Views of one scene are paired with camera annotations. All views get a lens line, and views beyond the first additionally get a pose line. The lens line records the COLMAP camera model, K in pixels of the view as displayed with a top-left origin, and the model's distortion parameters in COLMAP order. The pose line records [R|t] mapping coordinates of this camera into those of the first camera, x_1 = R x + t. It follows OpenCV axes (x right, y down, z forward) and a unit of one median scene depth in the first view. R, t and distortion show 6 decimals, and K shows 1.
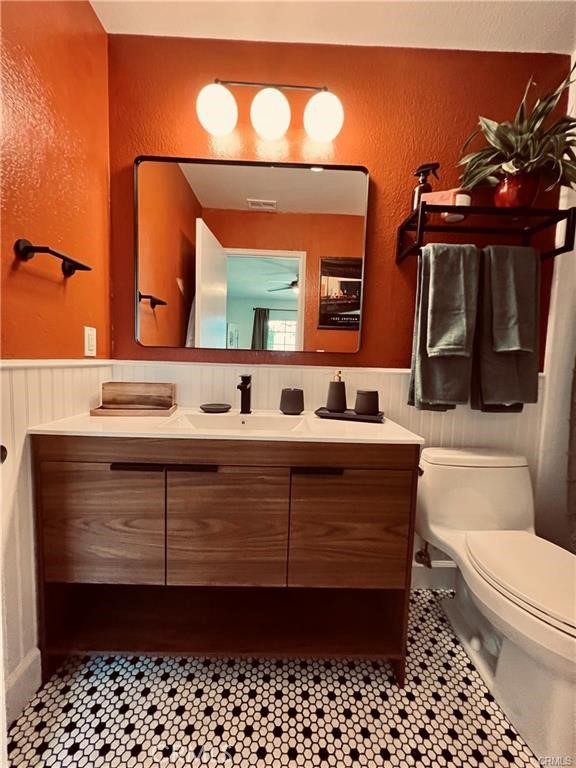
lens RADIAL K [[306.4, 0, 288.6], [0, 306.4, 384.2], [0, 0, 1]] dist [0.001866, -0.000755]
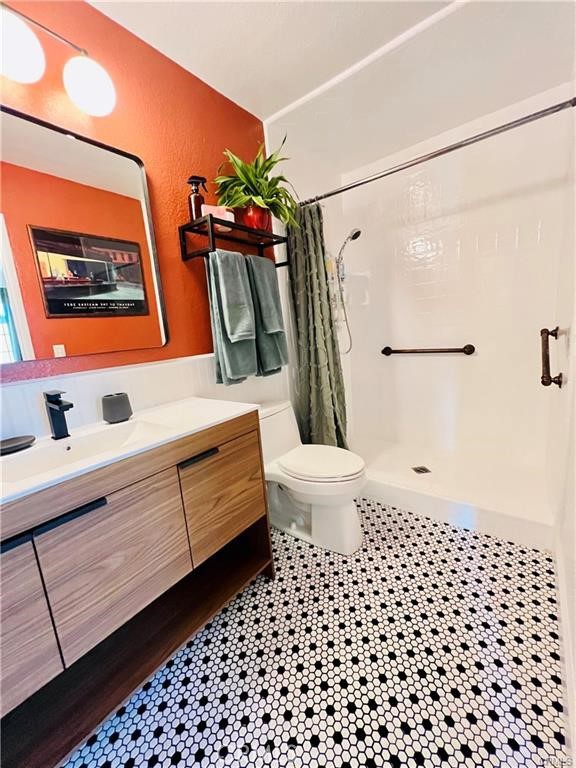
lens RADIAL K [[307.7, 0, 290.2], [0, 307.7, 386.2], [0, 0, 1]] dist [-0.002216, -0.000495]
pose [[0.616345, -0.226663, 0.754151, -0.392526], [0.165473, 0.973577, 0.157377, -0.075397], [-0.769895, 0.027793, 0.637565, 0.015855]]
